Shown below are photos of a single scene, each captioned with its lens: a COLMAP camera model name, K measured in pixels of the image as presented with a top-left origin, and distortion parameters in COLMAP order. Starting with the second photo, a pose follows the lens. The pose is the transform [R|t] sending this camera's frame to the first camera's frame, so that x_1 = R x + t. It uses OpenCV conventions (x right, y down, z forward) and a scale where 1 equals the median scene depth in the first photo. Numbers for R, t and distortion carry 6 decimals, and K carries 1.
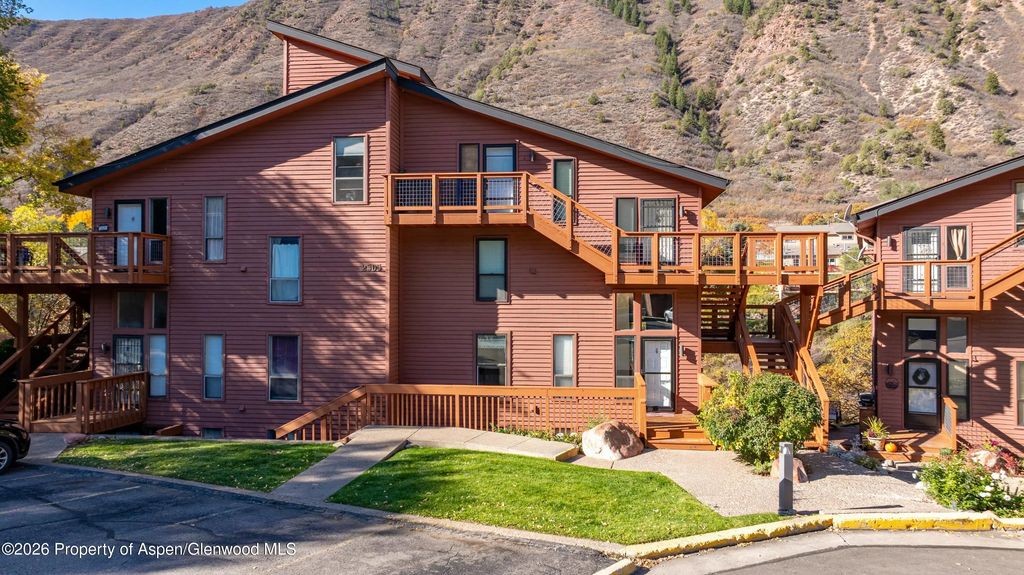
lens RADIAL K [[804.8, 0, 512.0], [0, 804.8, 287.5], [0, 0, 1]] dist [-0.030045, 0.012695]
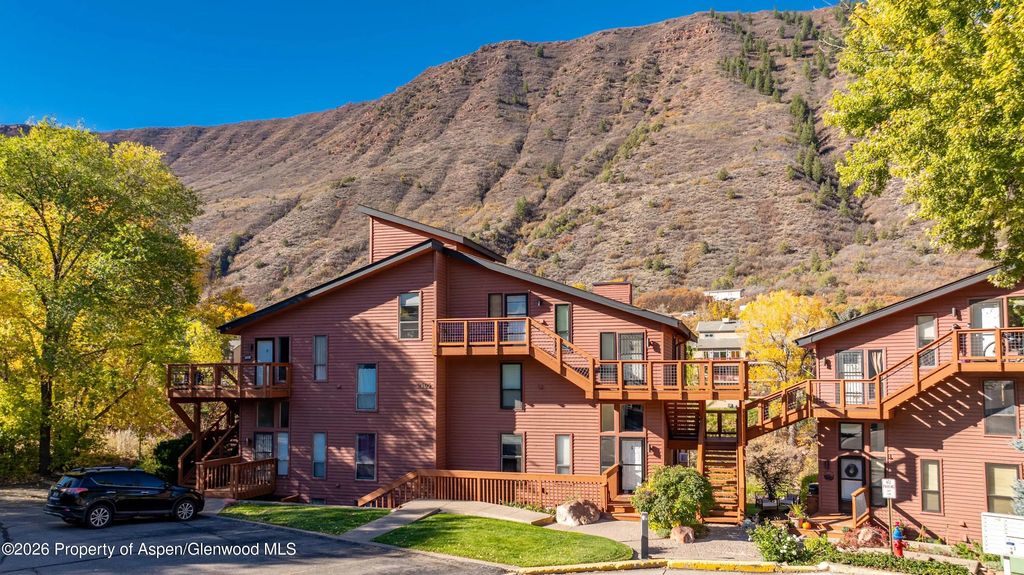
lens RADIAL K [[975.0, 0, 512.0], [0, 975.0, 287.5], [0, 0, 1]] dist [0.002194, -0.242330]
pose [[0.976042, -0.022051, -0.216462, 0.341798], [0.008280, 0.997895, -0.064325, -0.083356], [0.217425, 0.060991, 0.974170, -0.626850]]
